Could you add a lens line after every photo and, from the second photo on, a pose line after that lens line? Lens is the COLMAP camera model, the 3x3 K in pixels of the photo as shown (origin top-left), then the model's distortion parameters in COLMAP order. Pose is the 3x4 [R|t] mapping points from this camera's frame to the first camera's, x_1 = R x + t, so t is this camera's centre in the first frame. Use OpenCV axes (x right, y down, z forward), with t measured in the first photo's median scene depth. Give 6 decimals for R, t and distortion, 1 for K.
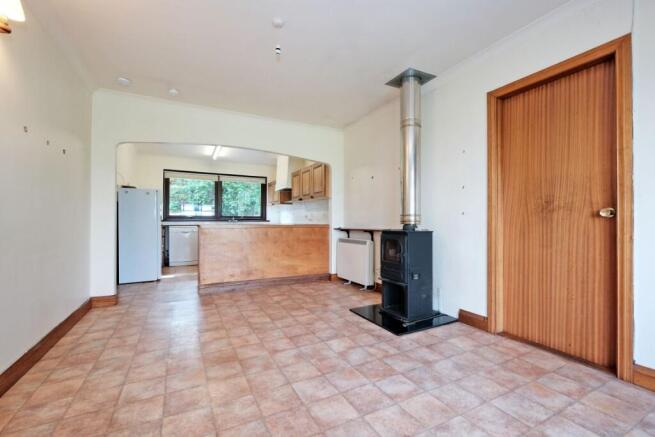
lens RADIAL K [[283.7, 0, 325.4], [0, 283.7, 215.6], [0, 0, 1]] dist [-0.013567, -0.000875]
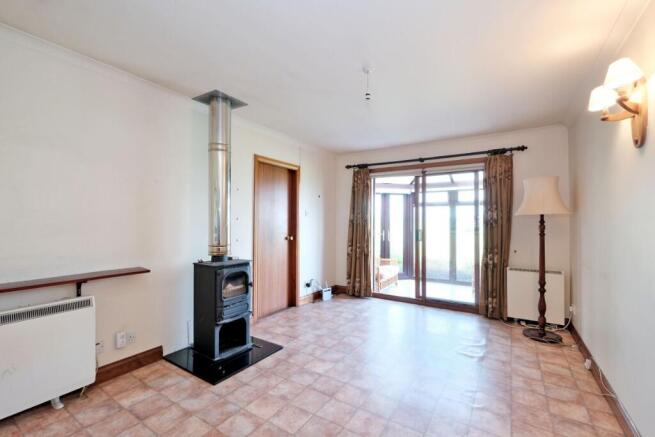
lens RADIAL K [[283.7, 0, 328.7], [0, 283.7, 221.1], [0, 0, 1]] dist [-0.013567, -0.000875]
pose [[-0.504036, 0.039547, 0.862777, -0.844456], [0.010702, 0.999160, -0.039547, -0.040866], [-0.863616, -0.010699, -0.504036, 1.426971]]
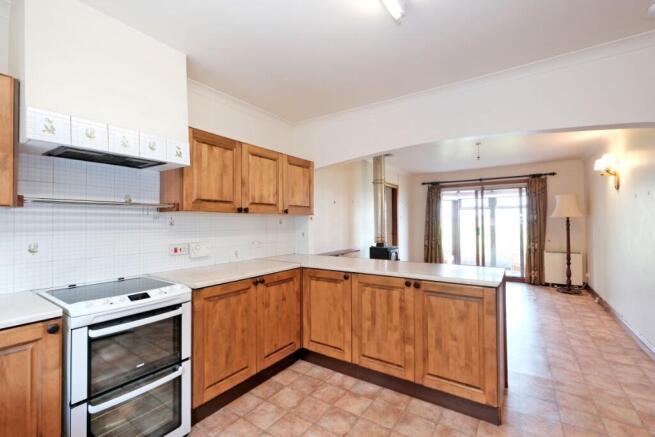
lens RADIAL K [[283.7, 0, 325.7], [0, 283.7, 220.4], [0, 0, 1]] dist [-0.013567, -0.000875]
pose [[-0.471741, 0.046418, 0.880514, -1.098193], [0.022181, 0.998922, -0.040776, -0.041212], [-0.881458, 0.000295, -0.472262, 2.167700]]
